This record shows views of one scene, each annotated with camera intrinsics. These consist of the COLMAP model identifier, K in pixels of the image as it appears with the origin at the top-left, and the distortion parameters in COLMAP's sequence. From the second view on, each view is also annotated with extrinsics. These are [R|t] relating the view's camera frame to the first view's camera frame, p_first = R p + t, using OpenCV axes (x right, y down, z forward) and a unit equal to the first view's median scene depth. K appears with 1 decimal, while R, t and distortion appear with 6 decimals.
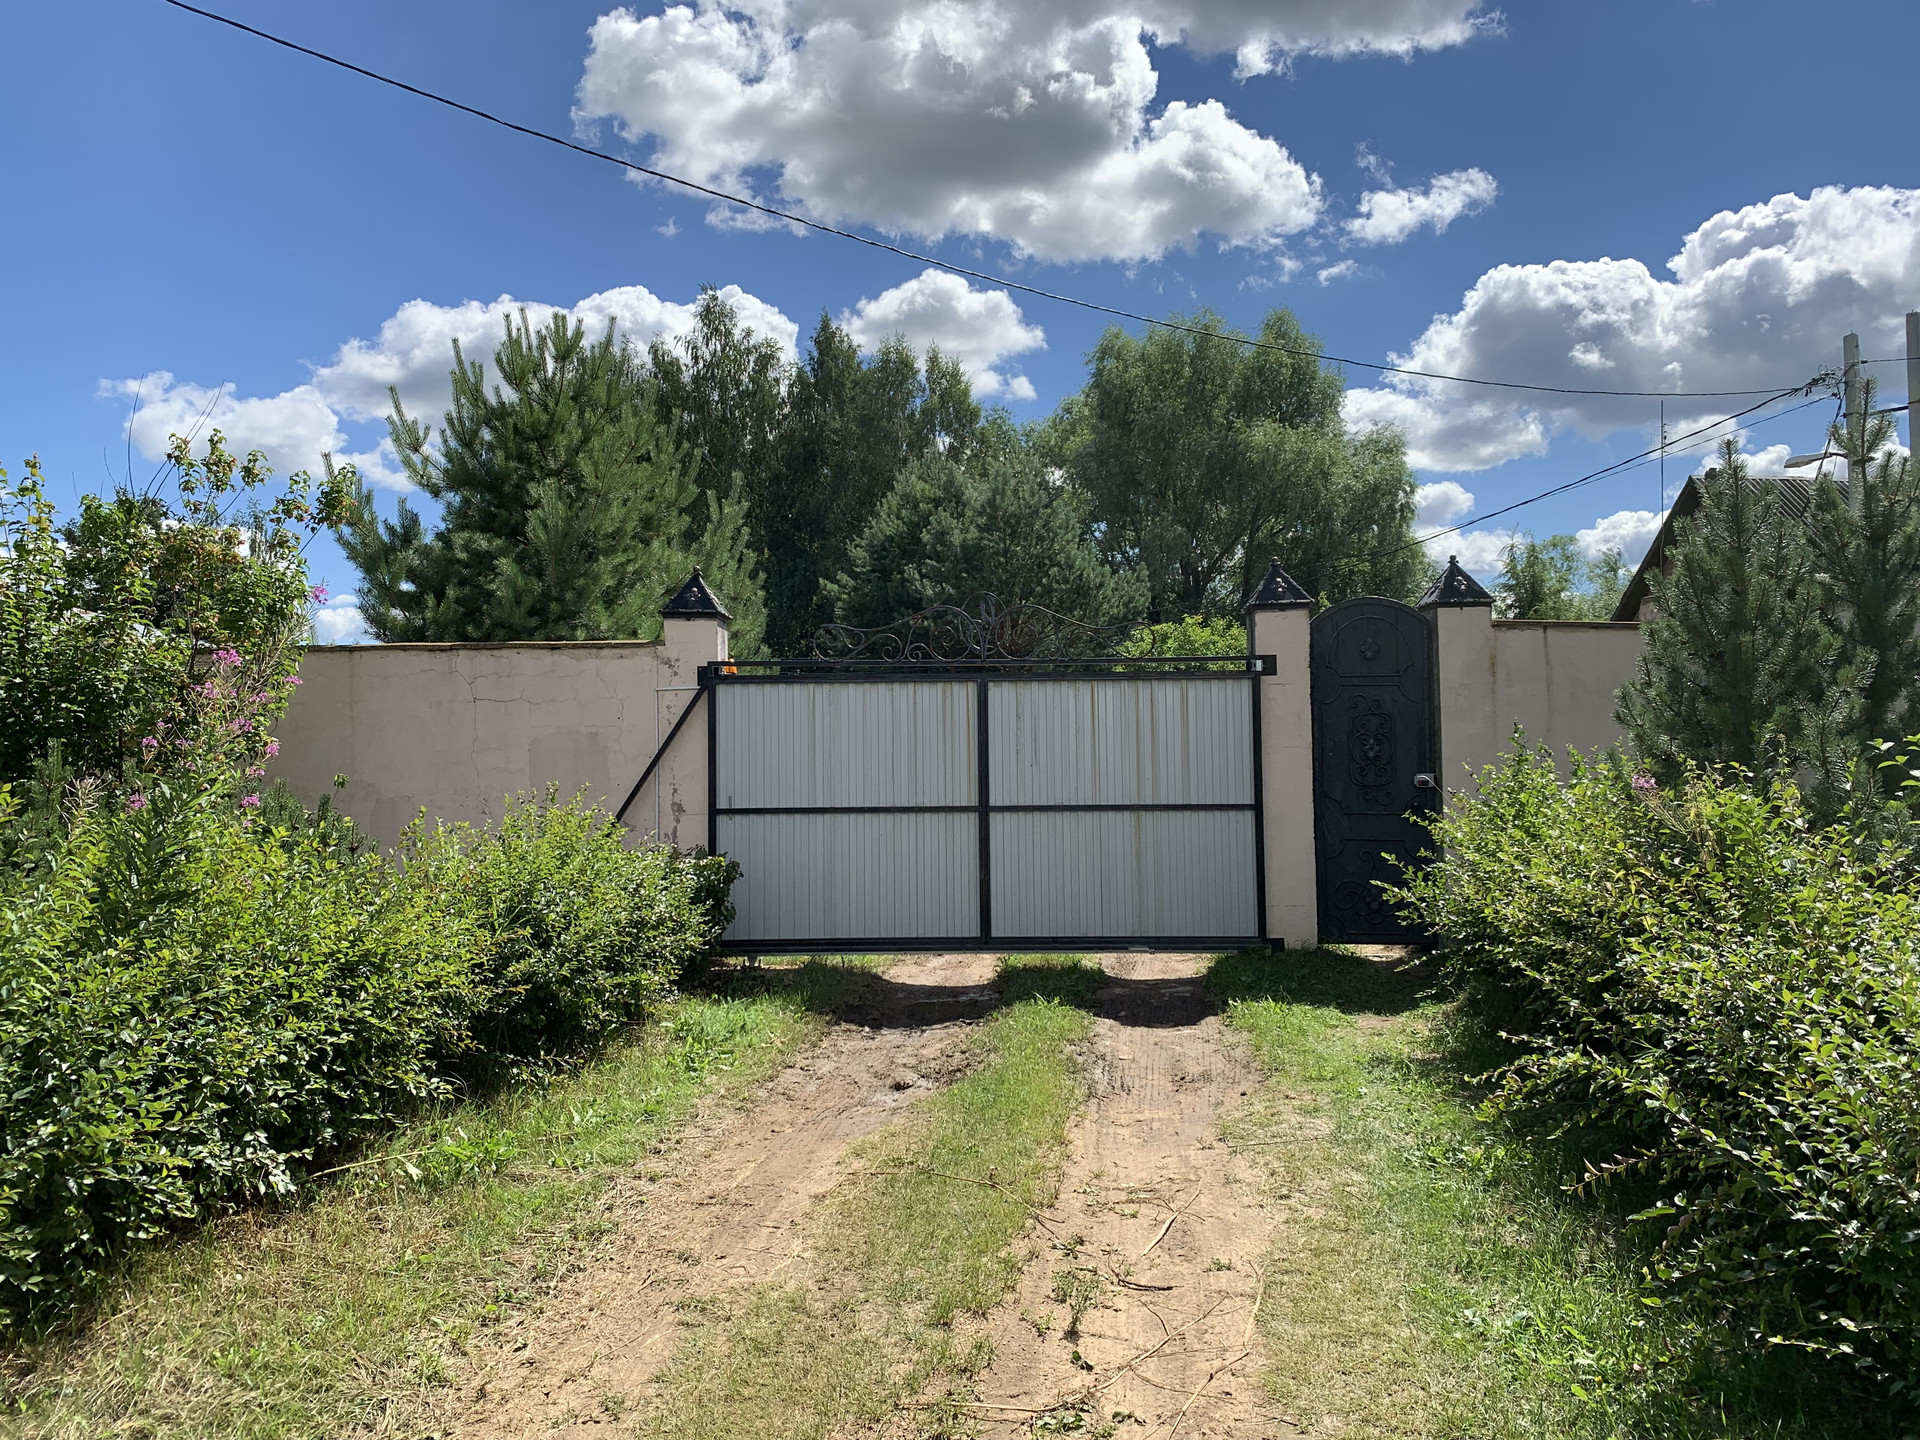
lens RADIAL K [[1470.8, 0, 965.6], [0, 1470.8, 732.3], [0, 0, 1]] dist [0.016070, -0.009497]
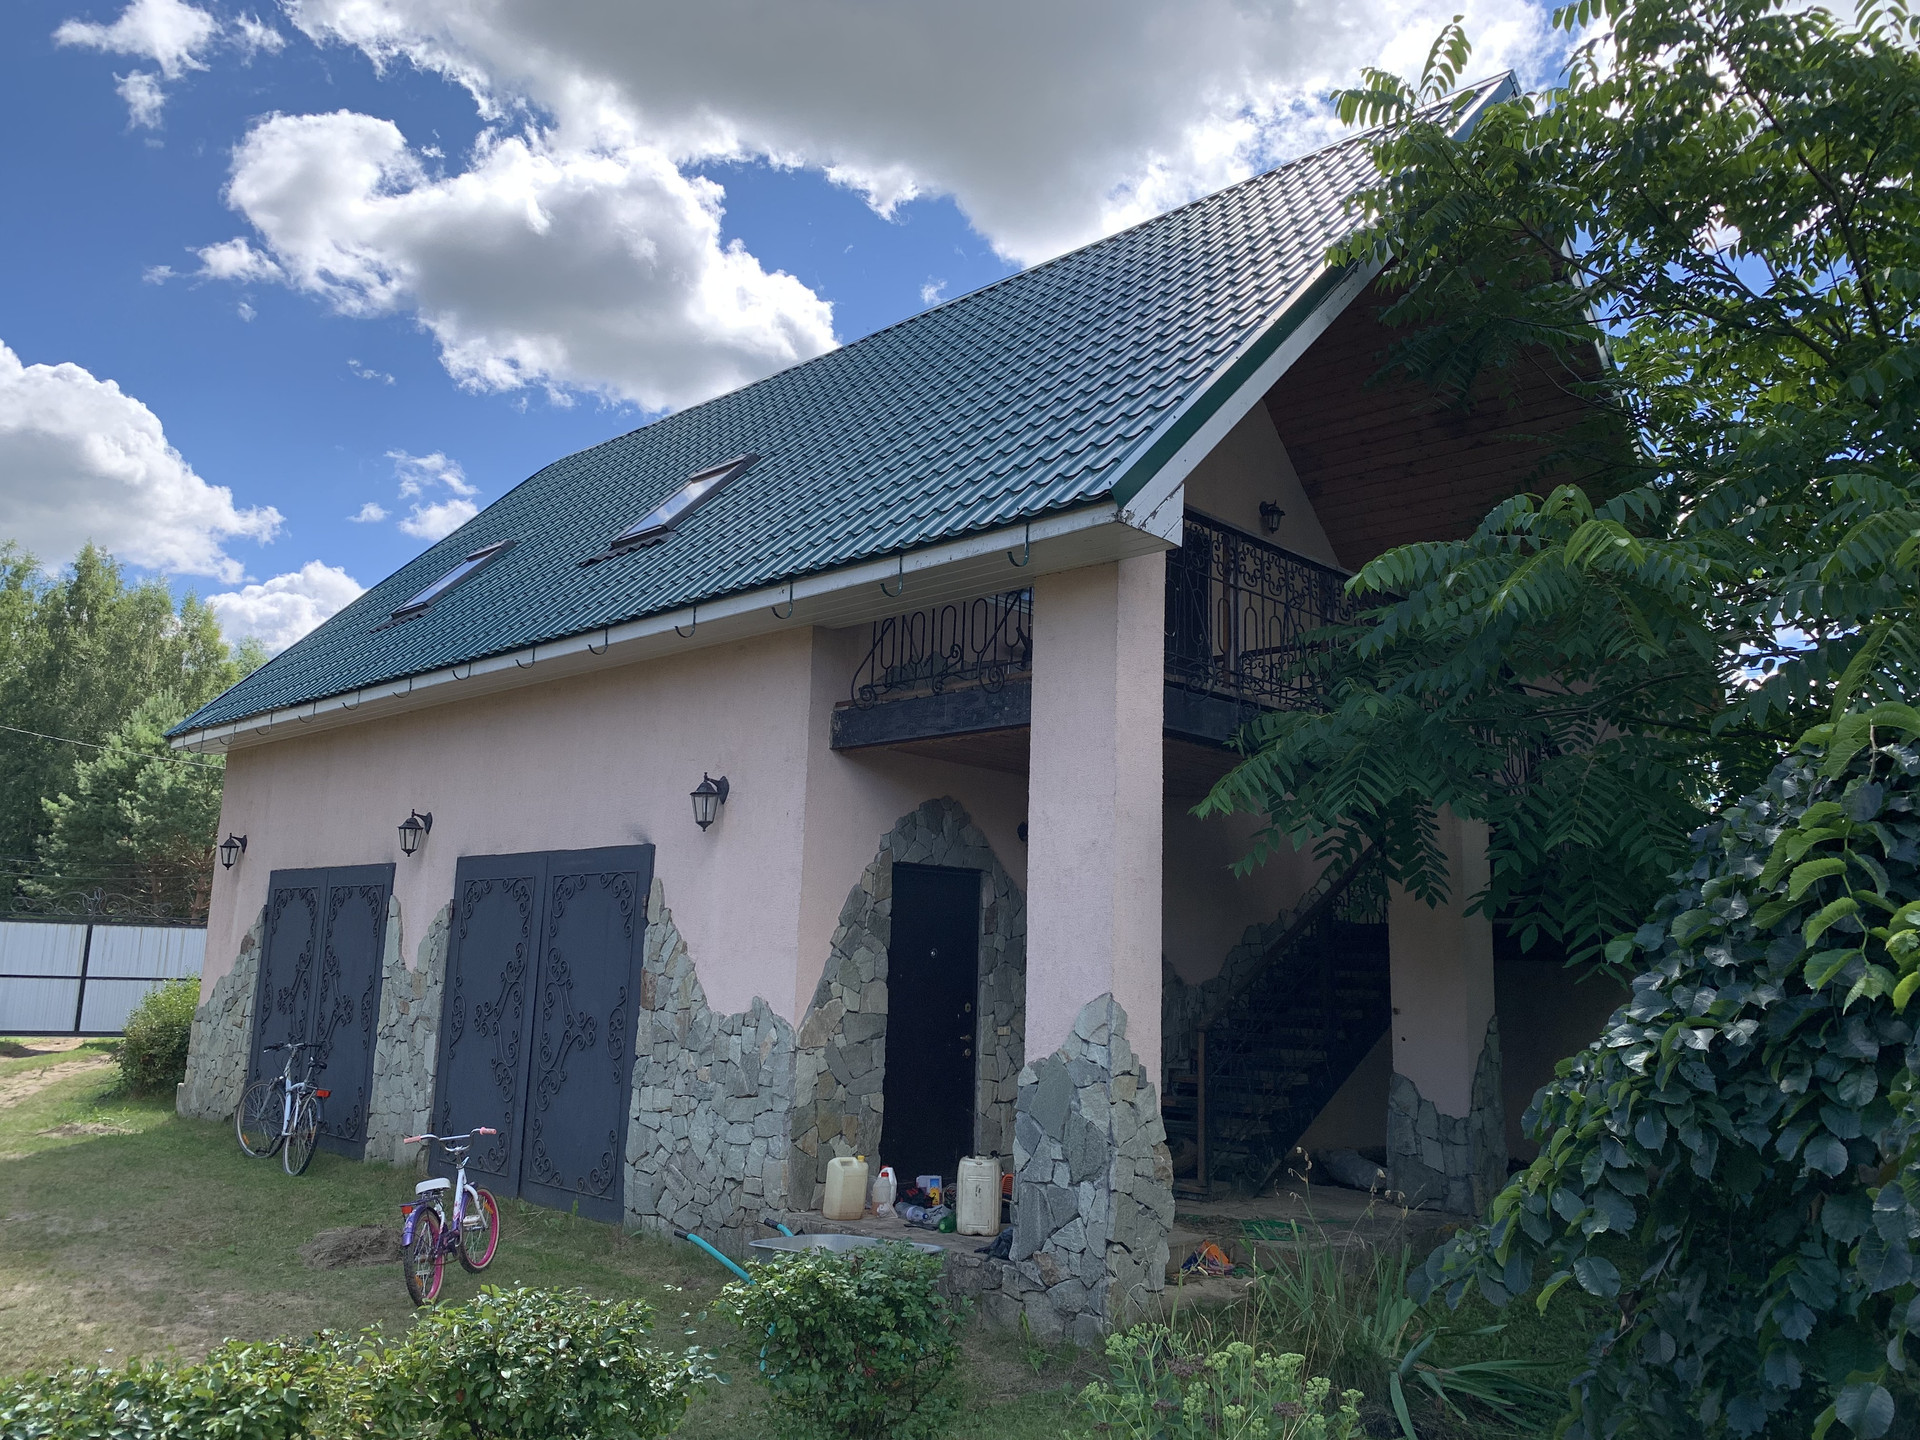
lens RADIAL K [[1470.8, 0, 960.4], [0, 1470.8, 710.2], [0, 0, 1]] dist [0.016070, -0.009497]
pose [[0.896460, 0.112514, 0.428602, 0.055956], [-0.046868, 0.985877, -0.160778, -0.015217], [-0.440639, 0.124044, 0.889073, -0.485282]]
